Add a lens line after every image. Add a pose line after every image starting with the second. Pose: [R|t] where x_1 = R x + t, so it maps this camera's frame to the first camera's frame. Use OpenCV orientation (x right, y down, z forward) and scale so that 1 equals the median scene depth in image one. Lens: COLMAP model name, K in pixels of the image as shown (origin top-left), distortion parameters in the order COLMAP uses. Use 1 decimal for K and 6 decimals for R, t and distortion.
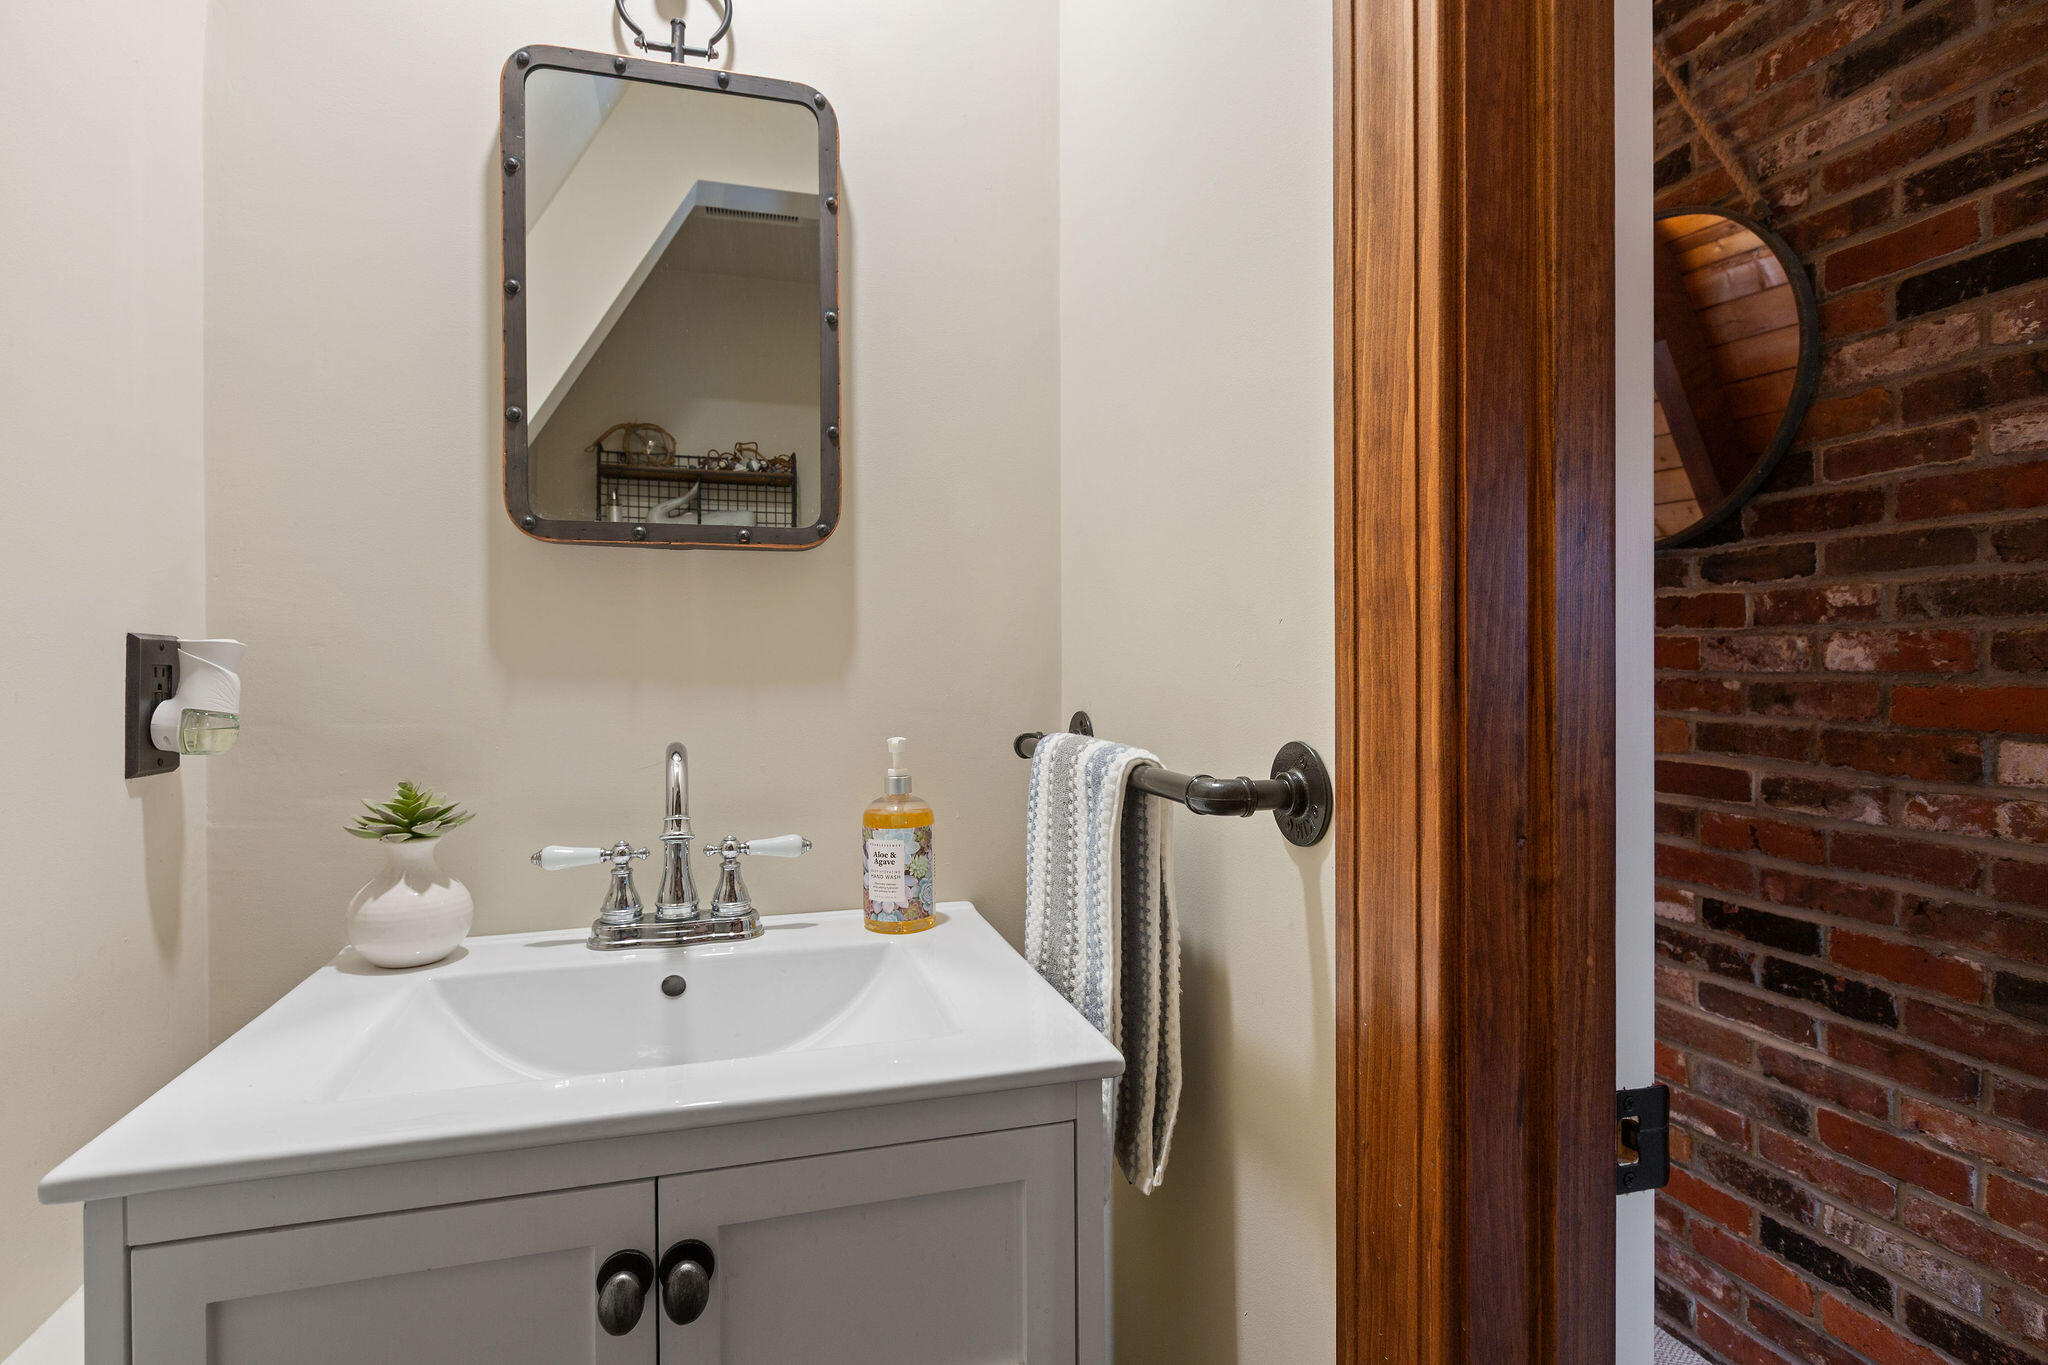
lens RADIAL K [[1043.6, 0, 1024.8], [0, 1043.6, 671.1], [0, 0, 1]] dist [0.002401, -0.000275]
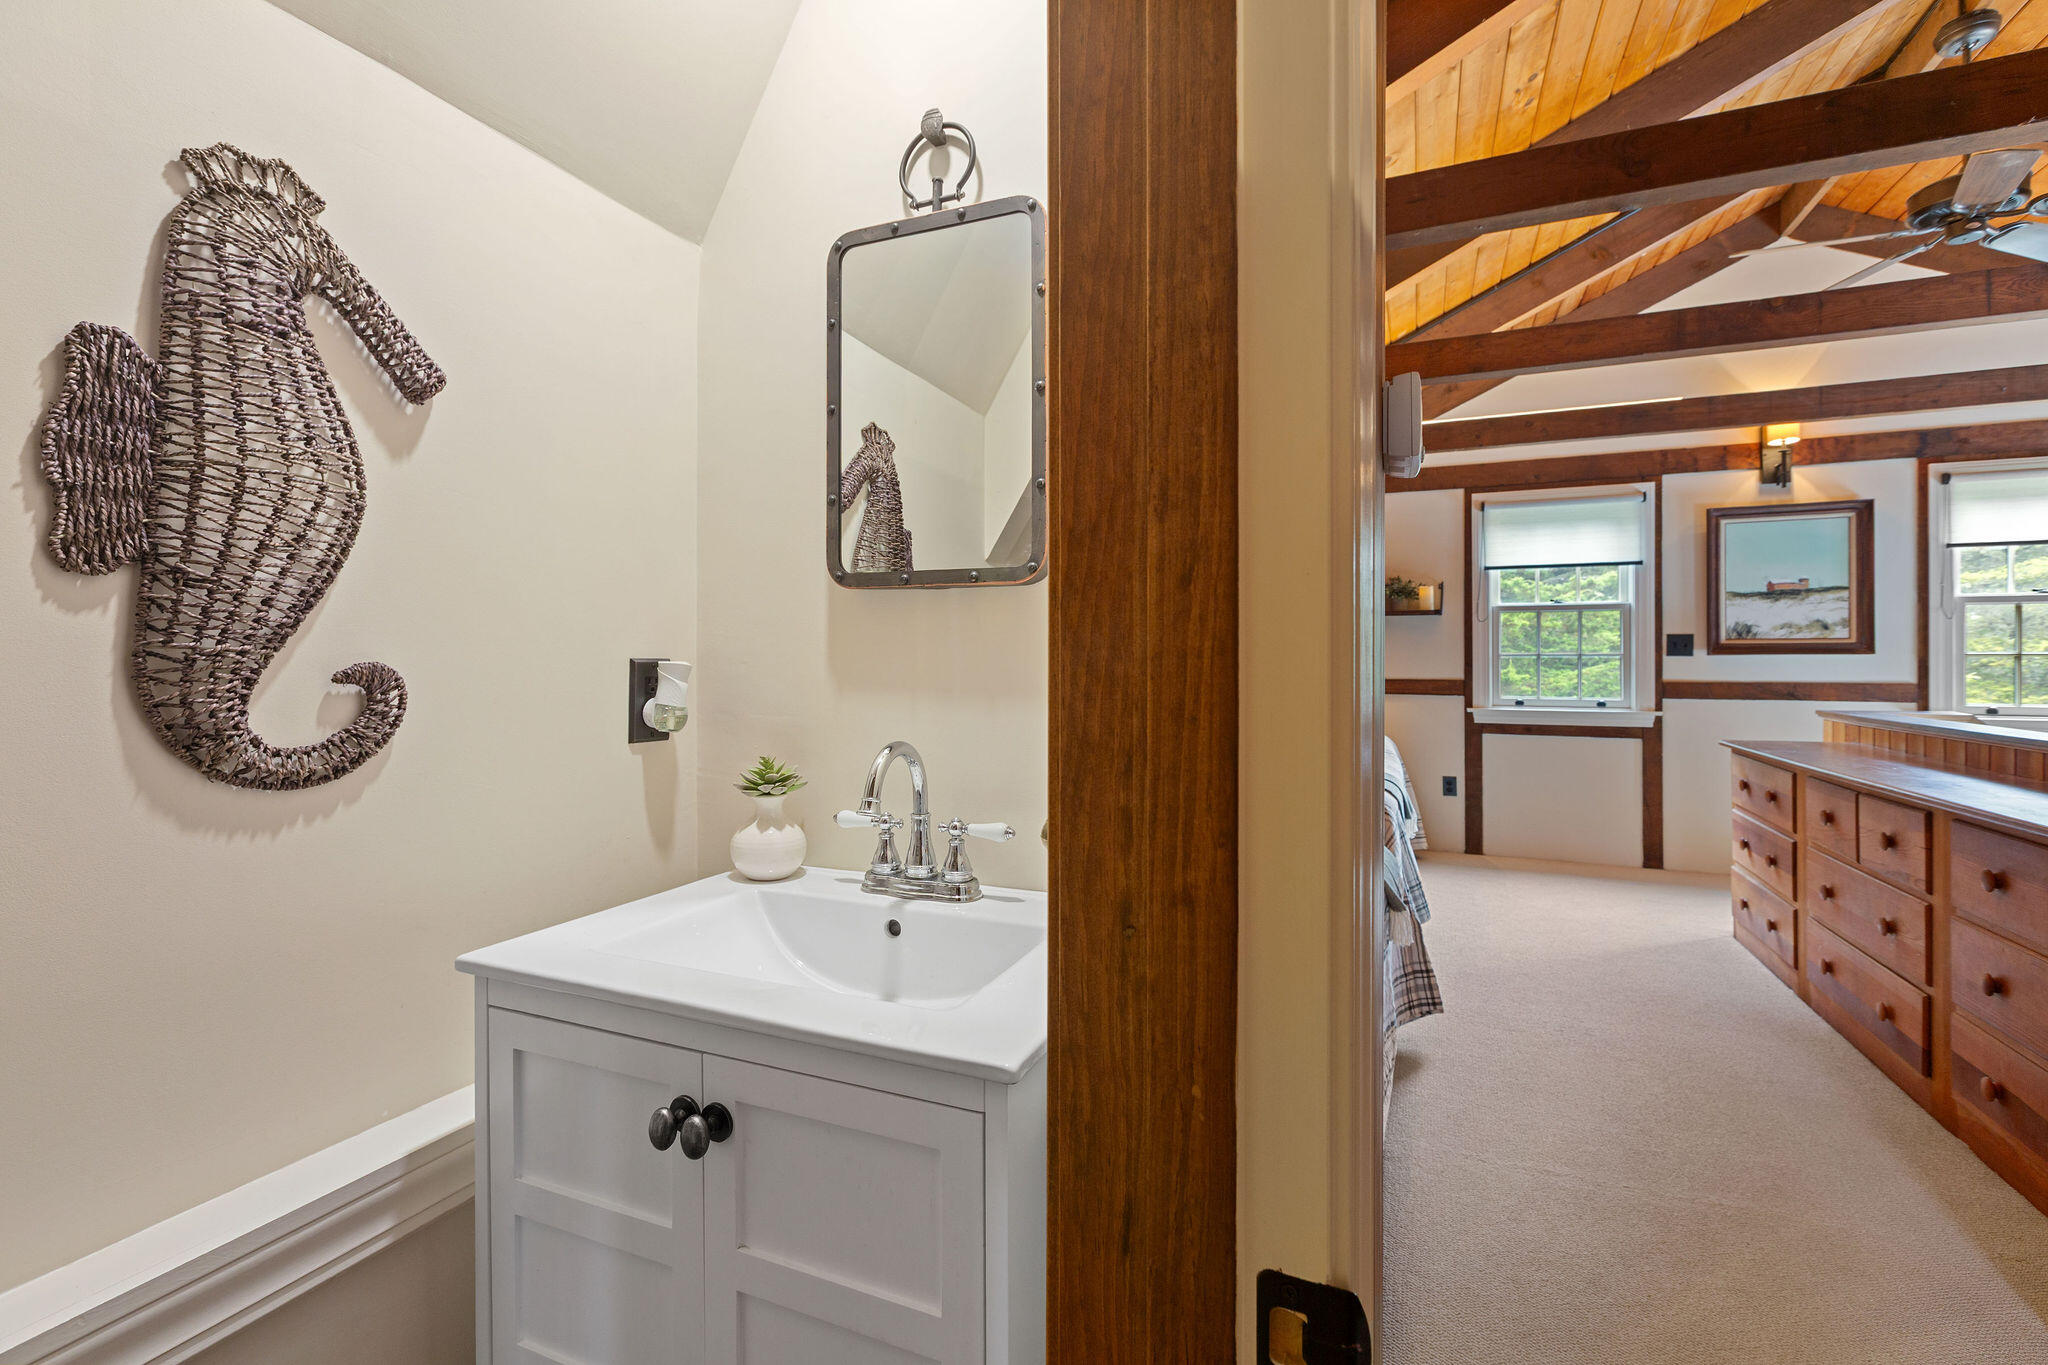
lens RADIAL K [[933.9, 0, 1001.0], [0, 933.9, 658.2], [0, 0, 1]] dist [0.000622, -0.001719]
pose [[0.765050, 0.006039, -0.643942, 0.583659], [-0.006966, 0.999975, 0.001102, -0.042816], [0.643933, 0.003643, 0.765074, 0.215740]]
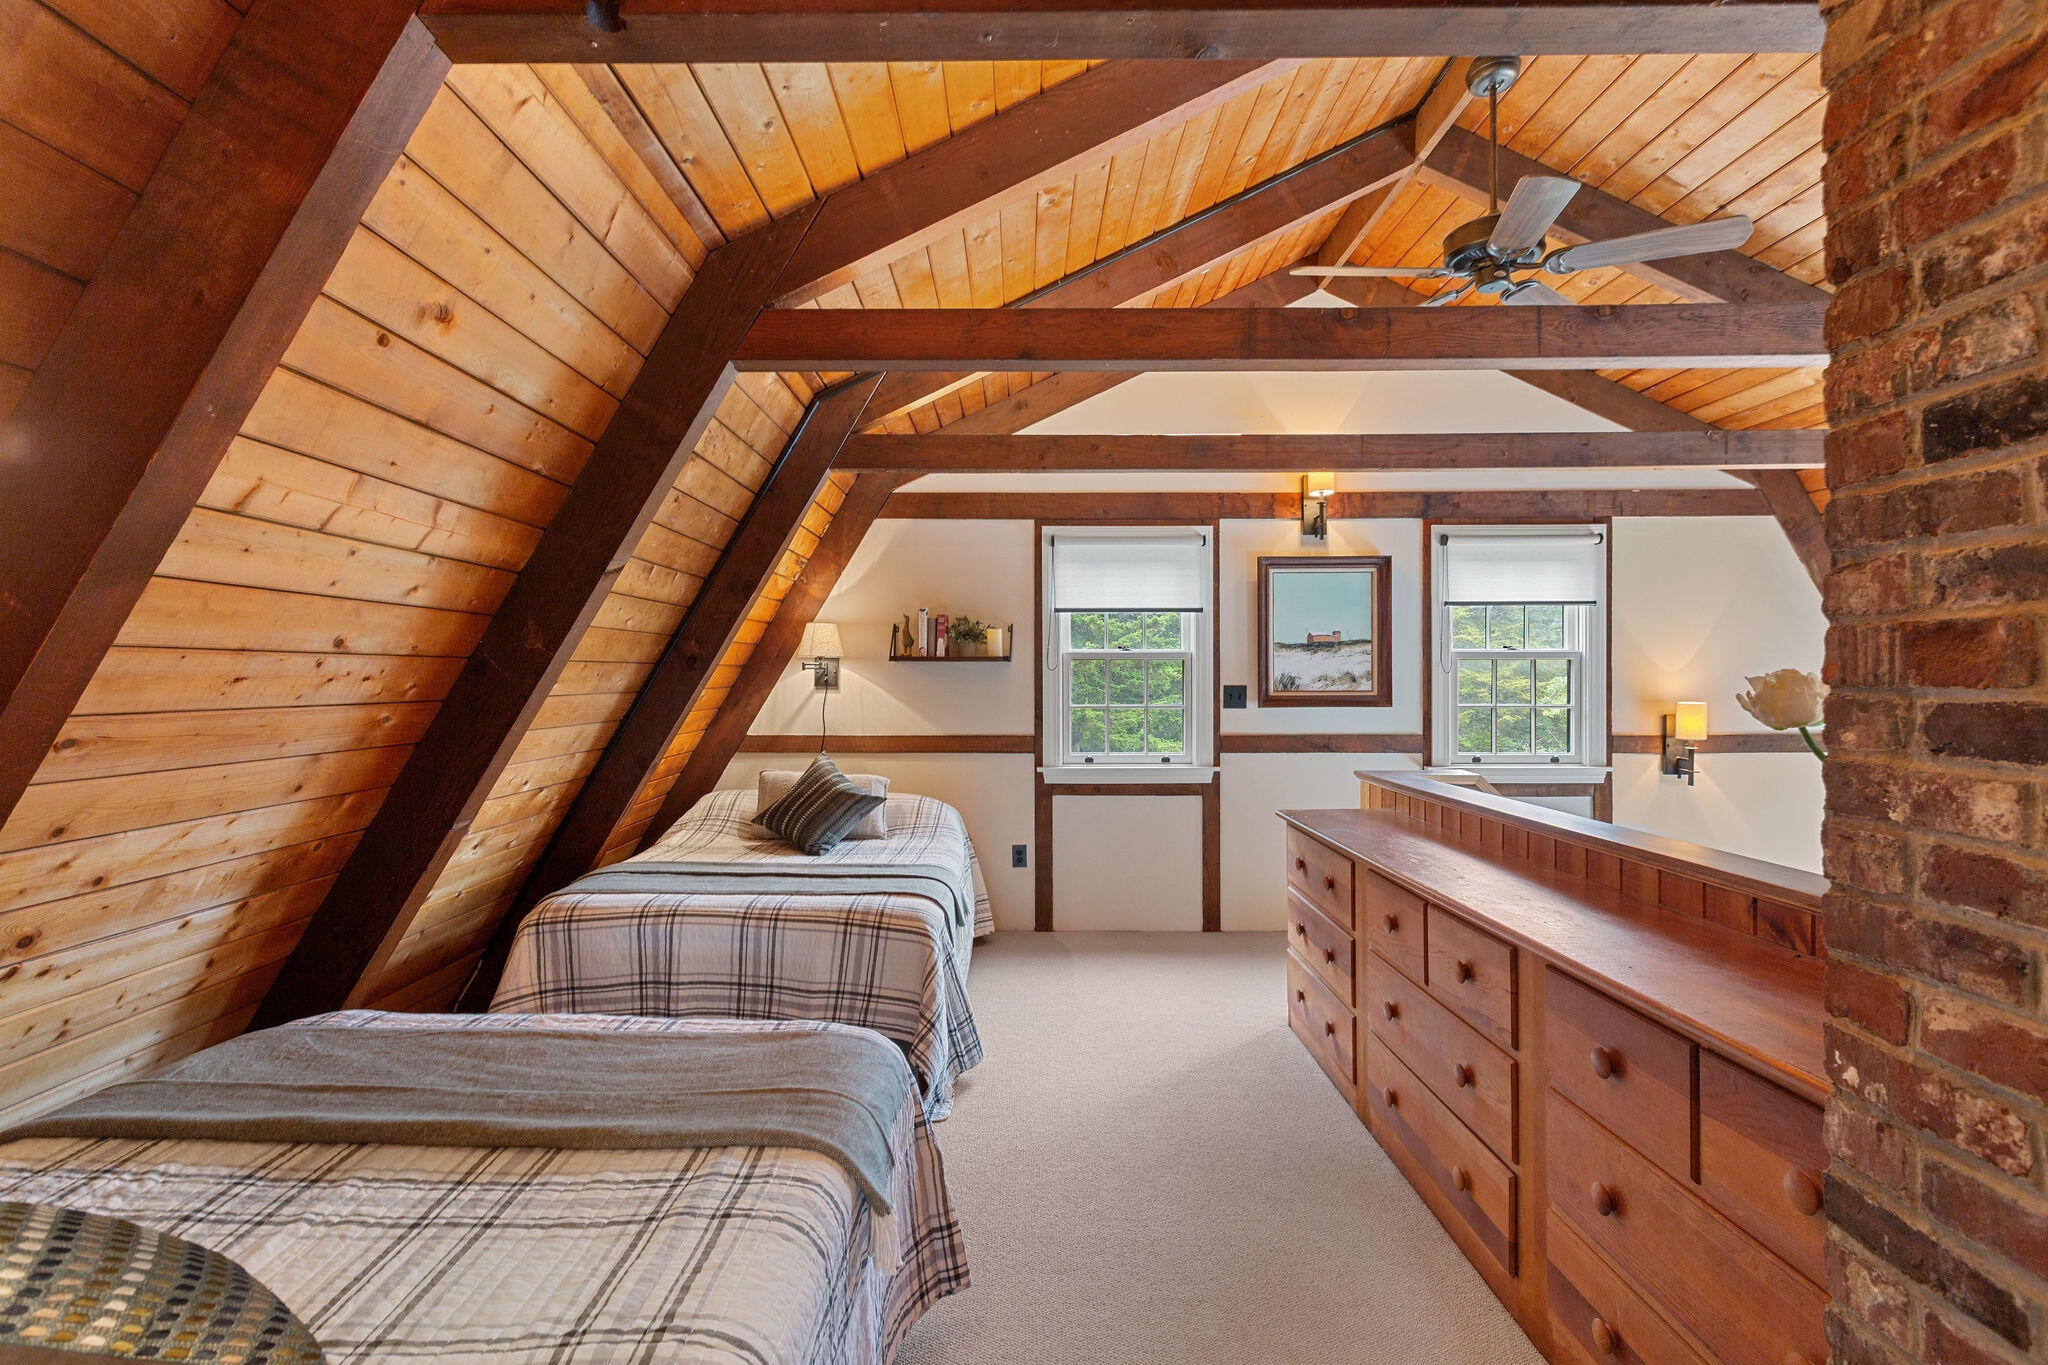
lens RADIAL K [[931.1, 0, 1024.0], [0, 931.1, 682.5], [0, 0, 1]] dist [-0.002200, -0.000382]
pose [[0.962030, 0.005605, -0.272885, 0.570755], [-0.005075, 0.999984, 0.002651, -0.055477], [0.272895, -0.001166, 0.962043, 0.307793]]
